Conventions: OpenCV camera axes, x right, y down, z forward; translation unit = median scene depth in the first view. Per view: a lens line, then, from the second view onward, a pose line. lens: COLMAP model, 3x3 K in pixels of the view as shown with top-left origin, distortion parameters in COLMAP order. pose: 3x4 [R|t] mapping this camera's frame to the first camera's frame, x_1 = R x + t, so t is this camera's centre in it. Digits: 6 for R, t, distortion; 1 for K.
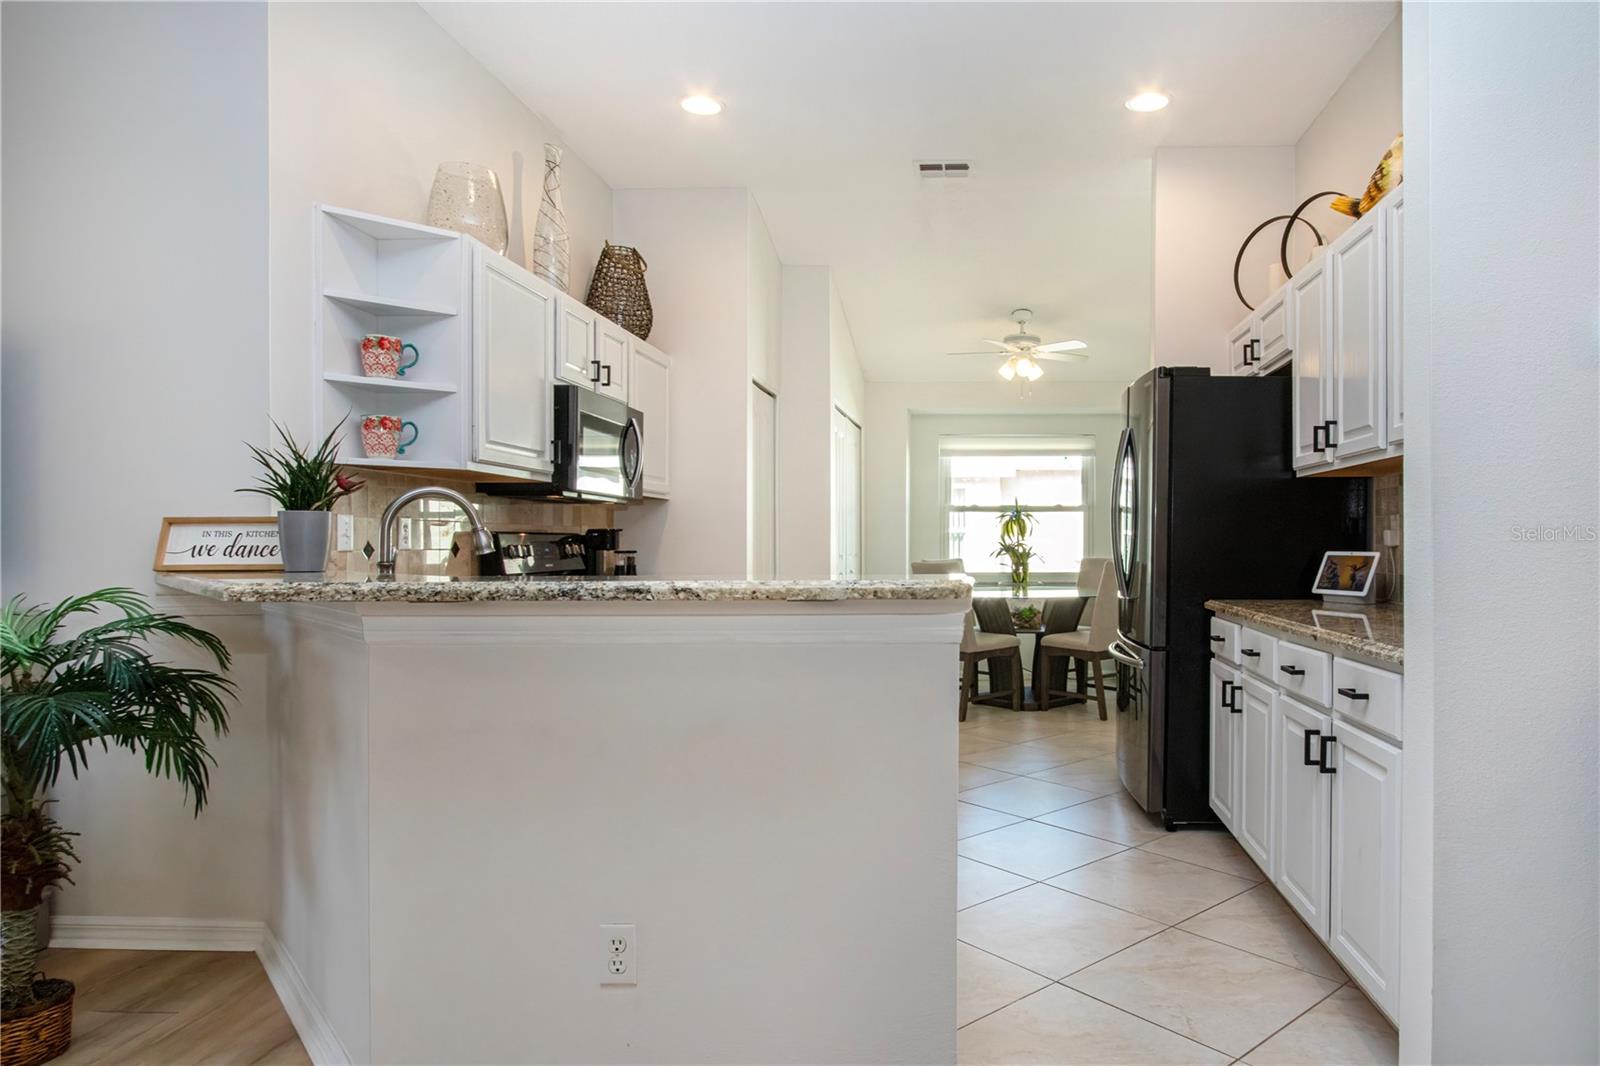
lens RADIAL K [[935.0, 0, 957.2], [0, 935.0, 555.7], [0, 0, 1]] dist [-0.013970, 0.003138]
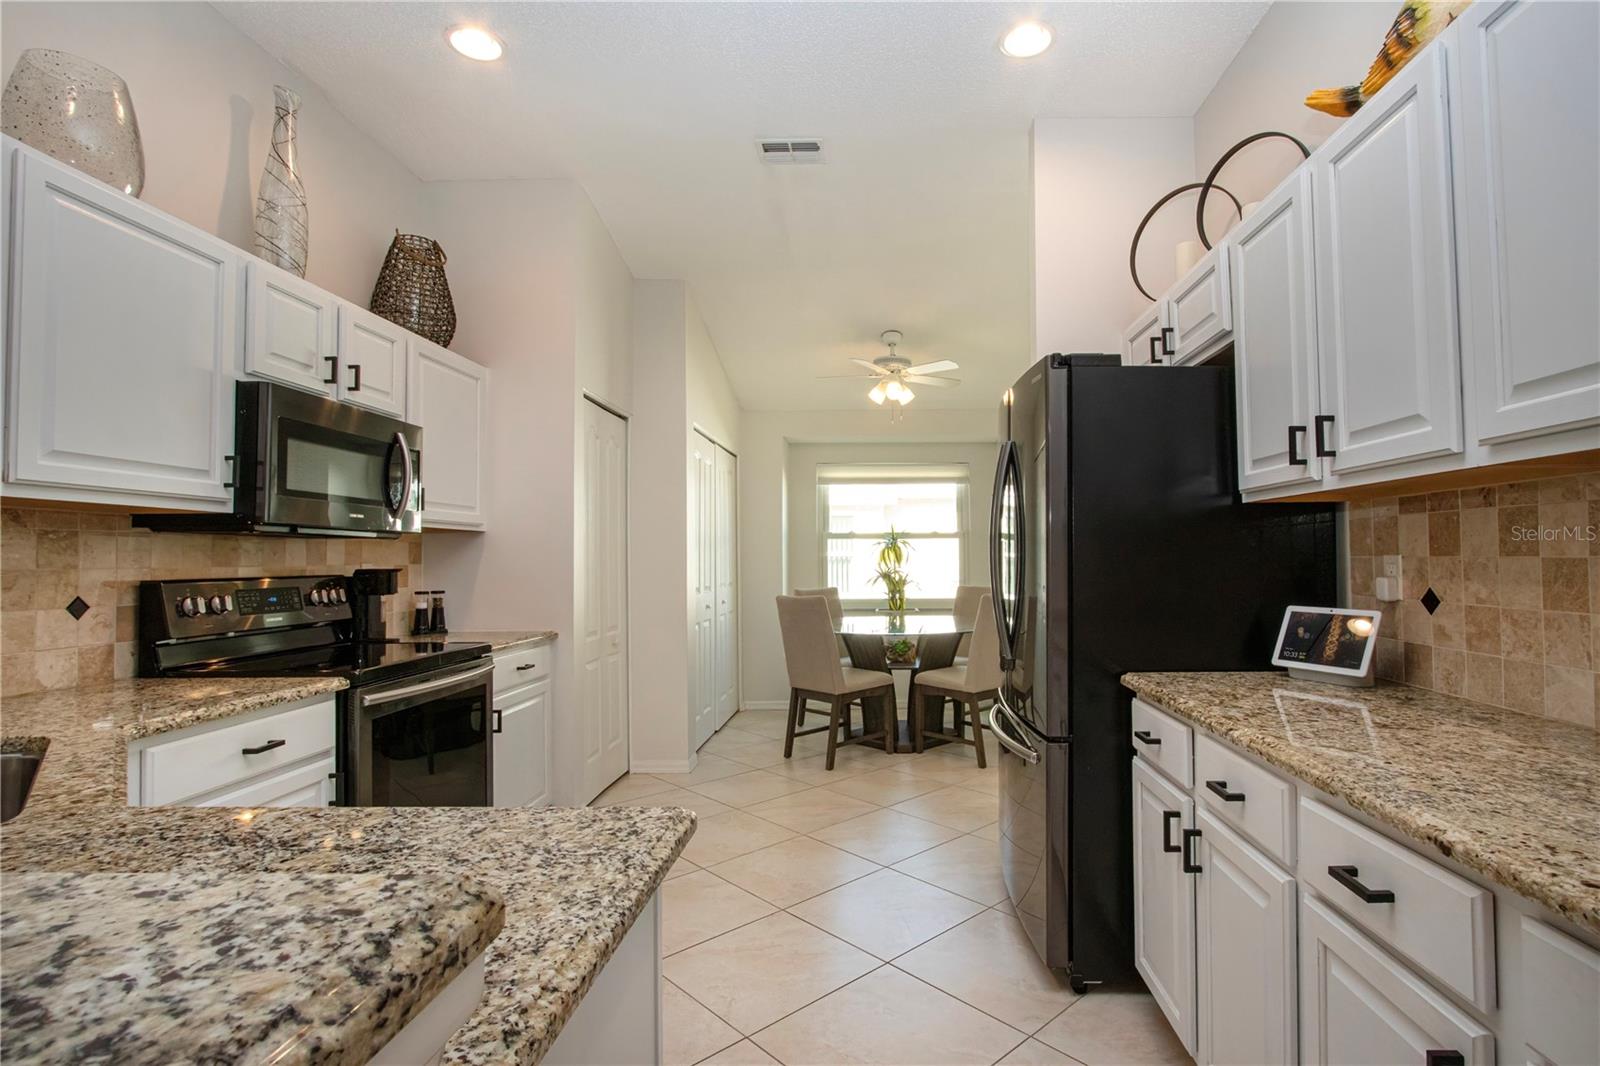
lens RADIAL K [[776.0, 0, 885.4], [0, 776.0, 509.0], [0, 0, 1]] dist [-0.012355, 0.001352]
pose [[0.999364, -0.002514, 0.035567, 0.032580], [0.005289, 0.996928, -0.078143, -0.017058], [-0.035261, 0.078282, 0.996308, 0.209865]]
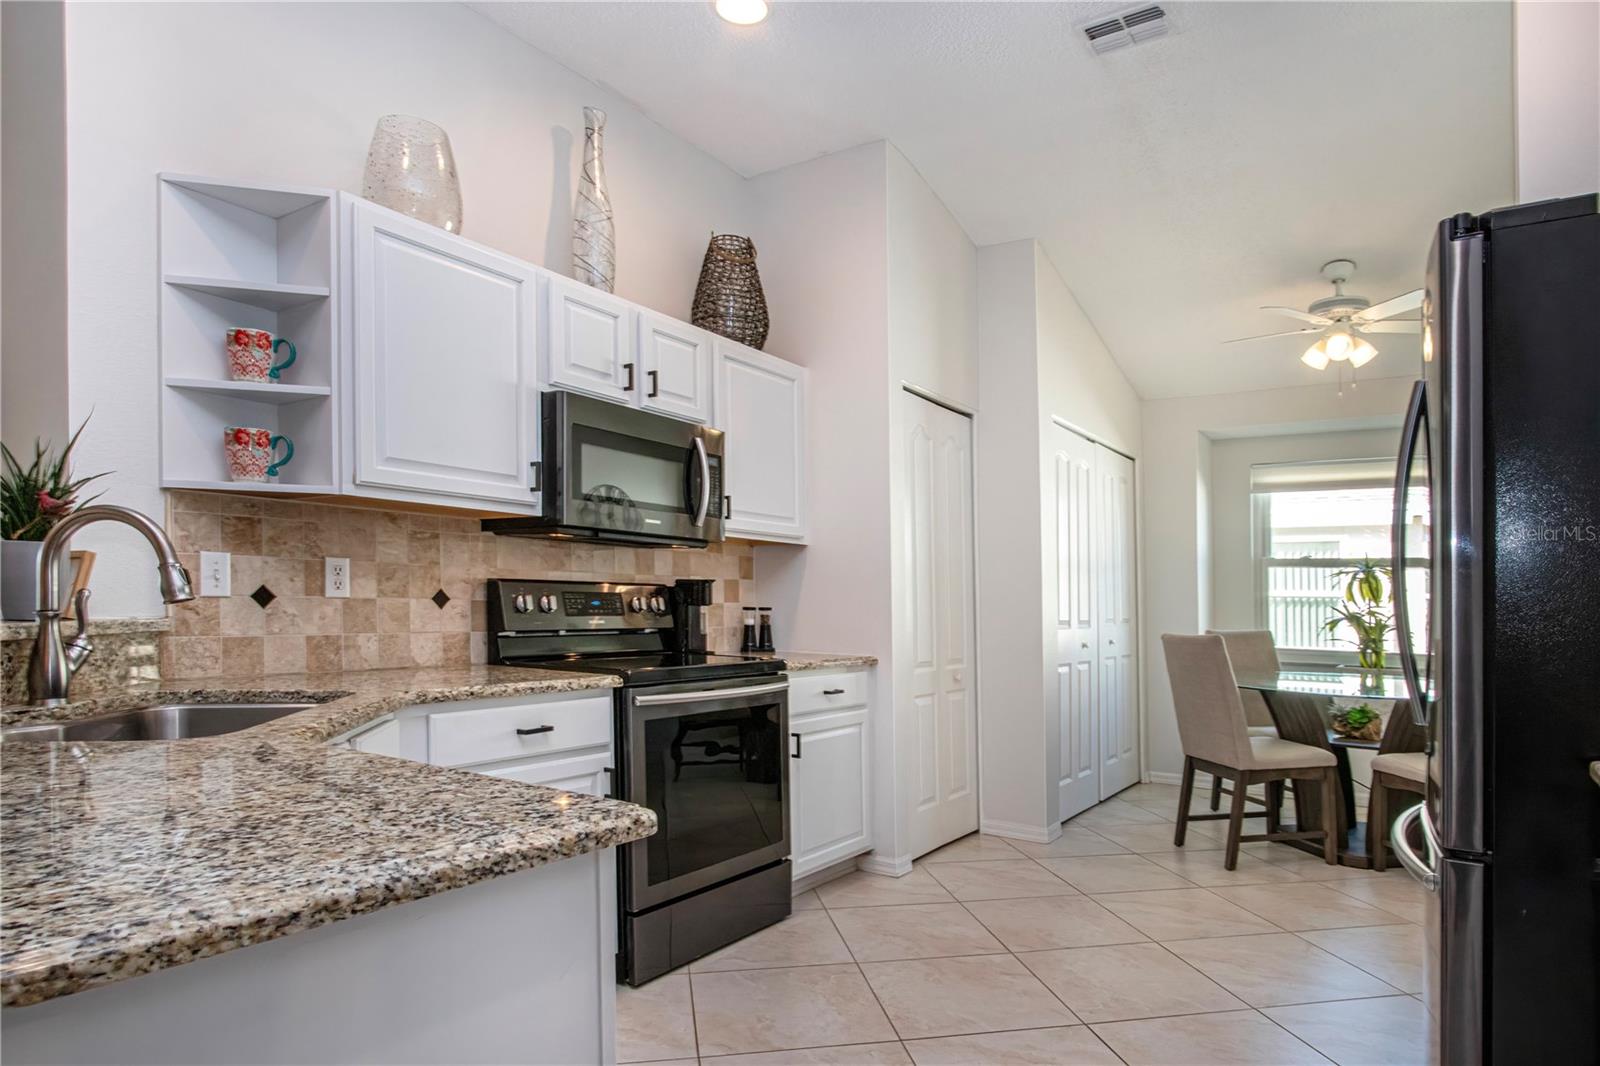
lens RADIAL K [[935.0, 0, 840.5], [0, 935.0, 569.1], [0, 0, 1]] dist [-0.013970, 0.003138]
pose [[0.858380, 0.002319, -0.513010, 0.101682], [-0.028904, 0.998620, -0.043848, -0.003756], [0.512200, 0.052466, 0.857262, 0.250774]]
